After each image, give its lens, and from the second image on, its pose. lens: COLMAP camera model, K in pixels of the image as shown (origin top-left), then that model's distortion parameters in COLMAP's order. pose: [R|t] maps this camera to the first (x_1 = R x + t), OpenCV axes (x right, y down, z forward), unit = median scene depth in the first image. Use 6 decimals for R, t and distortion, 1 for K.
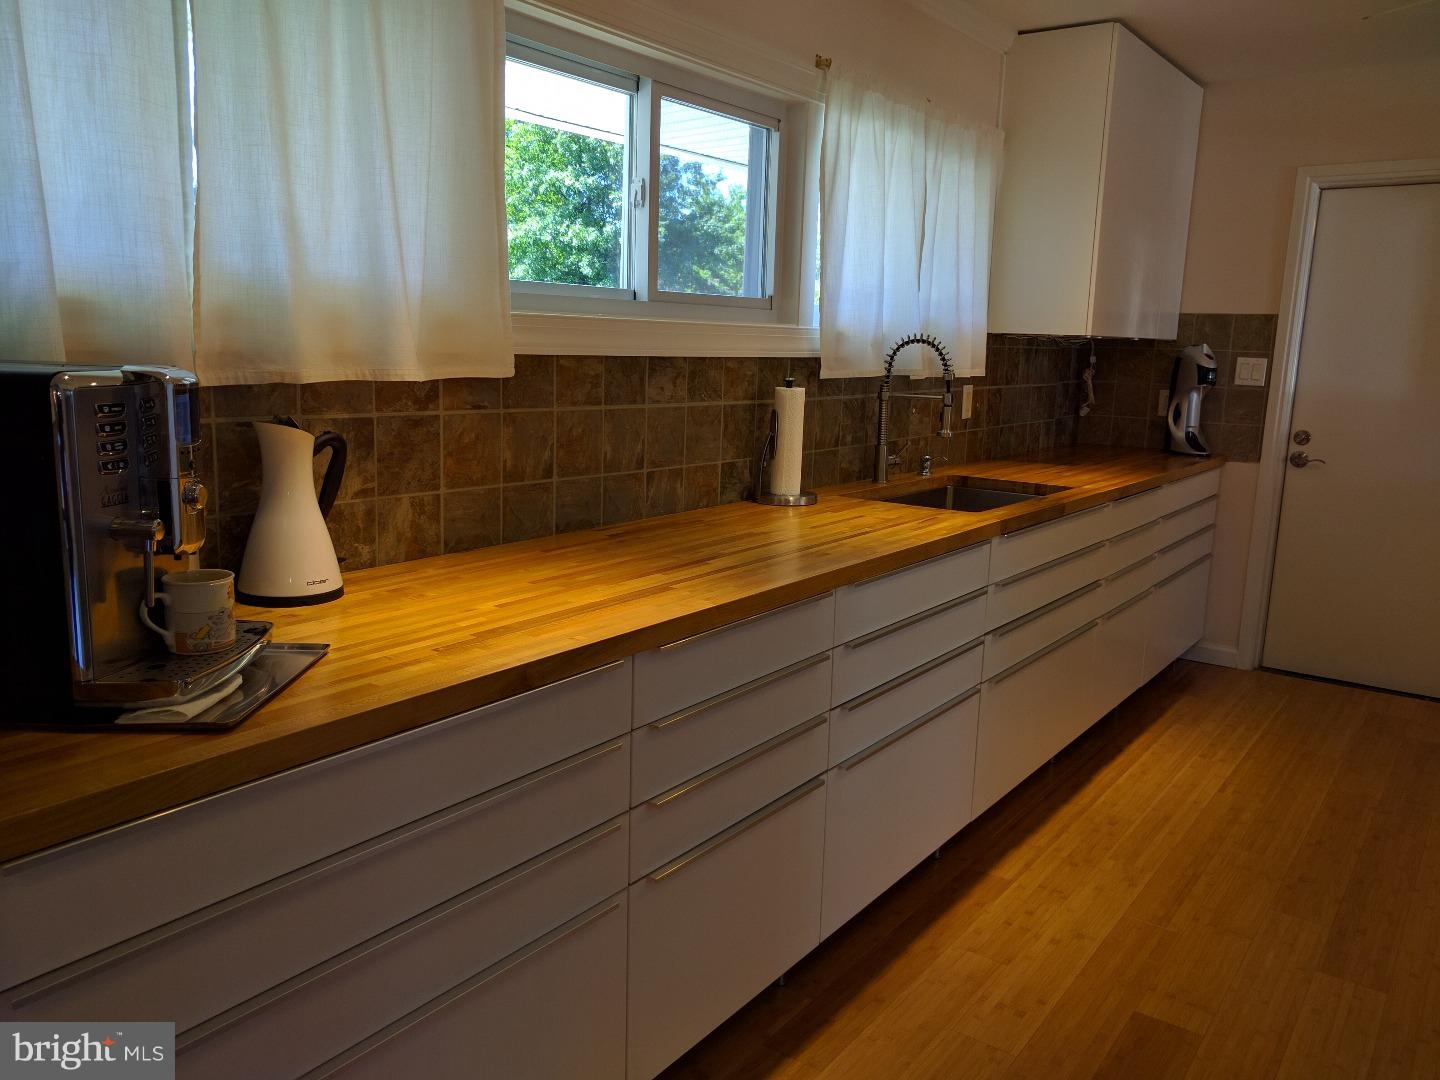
lens RADIAL K [[1117.0, 0, 715.9], [0, 1117.0, 544.6], [0, 0, 1]] dist [-0.013604, -0.000657]
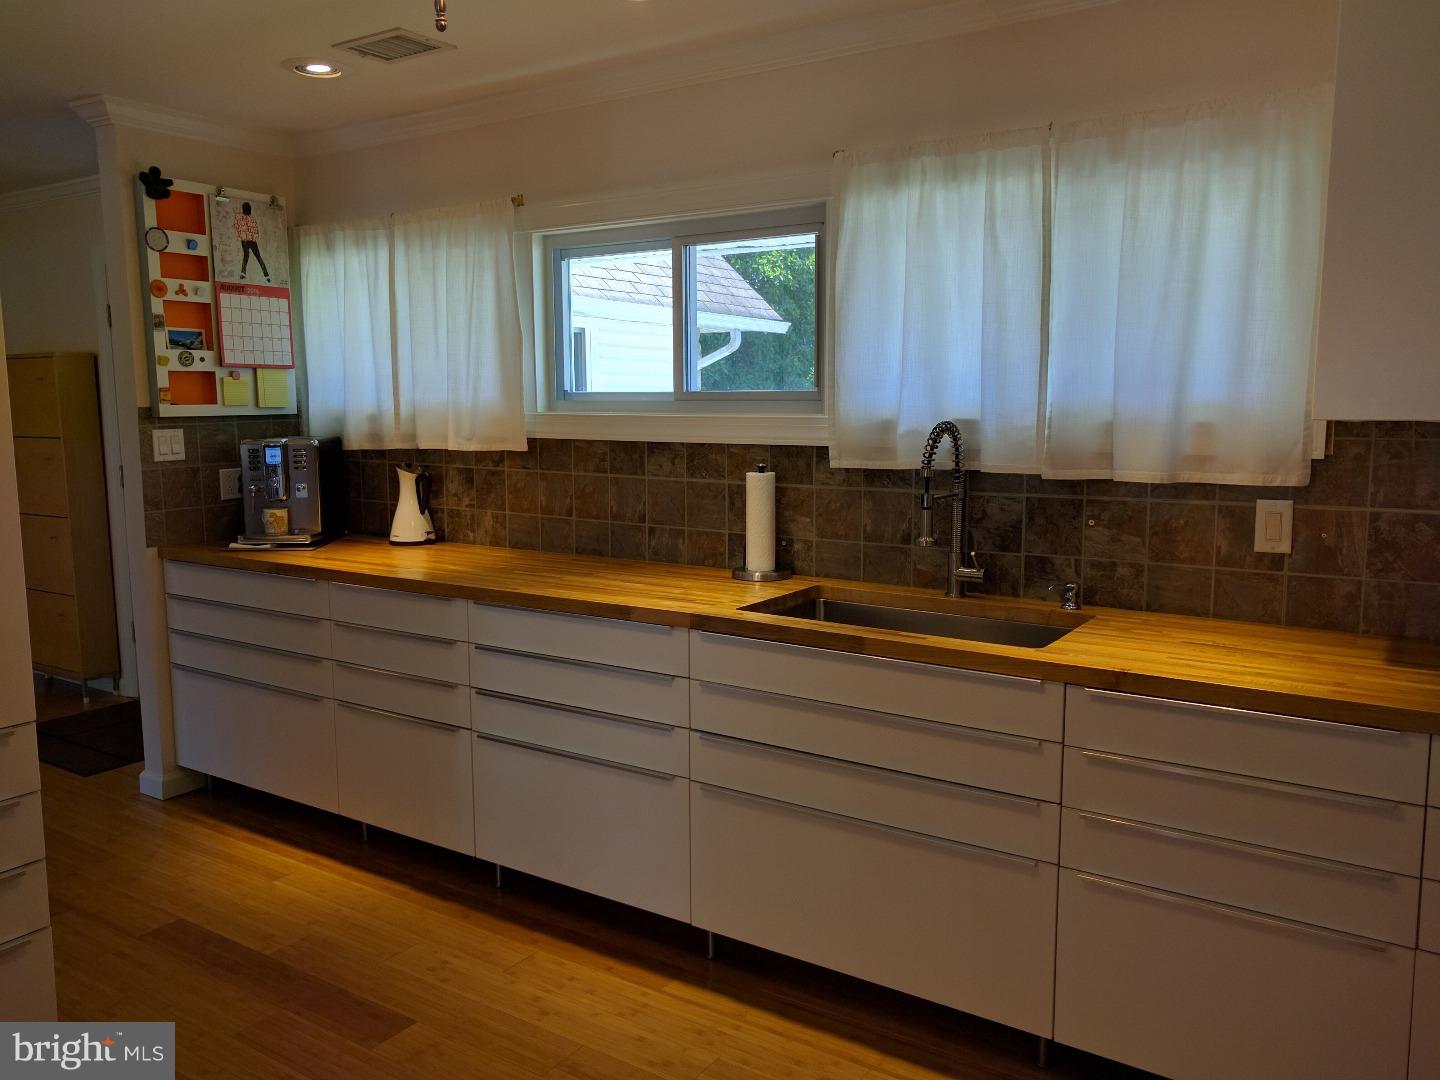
lens RADIAL K [[1117.0, 0, 716.9], [0, 1117.0, 530.9], [0, 0, 1]] dist [-0.013604, -0.000657]
pose [[0.045755, 0.104150, -0.993509, 1.315989], [-0.168020, 0.981184, 0.095120, -0.207748], [0.984721, 0.162577, 0.062393, 1.031621]]
